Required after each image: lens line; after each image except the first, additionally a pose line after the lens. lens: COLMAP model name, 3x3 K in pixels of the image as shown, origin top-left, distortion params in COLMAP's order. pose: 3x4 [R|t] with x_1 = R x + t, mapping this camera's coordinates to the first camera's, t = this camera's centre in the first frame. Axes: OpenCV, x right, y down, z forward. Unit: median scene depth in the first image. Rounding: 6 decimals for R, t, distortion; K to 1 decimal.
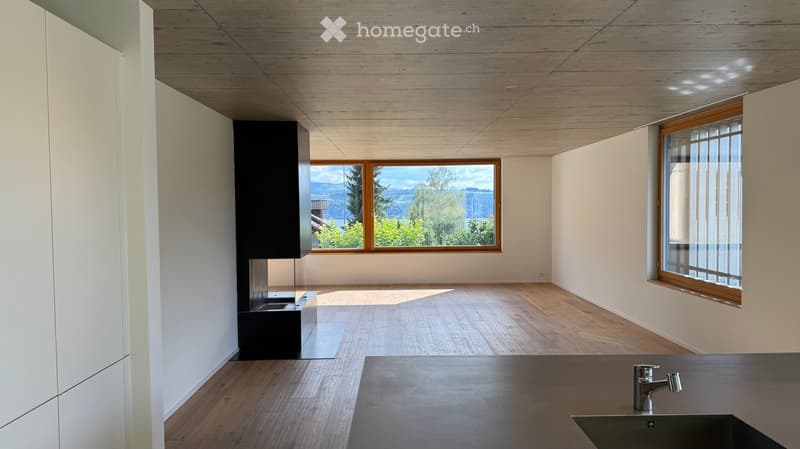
lens RADIAL K [[536.9, 0, 400.0], [0, 536.9, 224.5], [0, 0, 1]] dist [0.000022, 0.000459]
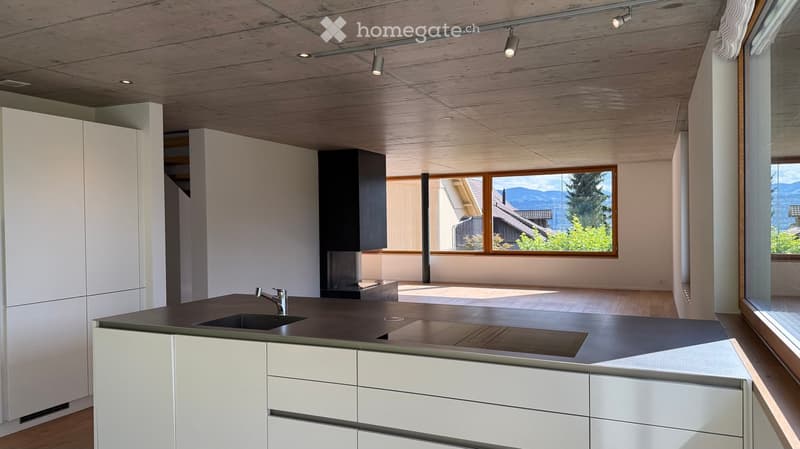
lens RADIAL K [[536.9, 0, 400.0], [0, 536.9, 224.5], [0, 0, 1]] dist [0.000022, 0.000459]
pose [[0.899396, 0.000696, -0.437133, 0.264042], [-0.008829, 0.999824, -0.016575, 0.008854], [0.437045, 0.018767, 0.899244, -0.080918]]
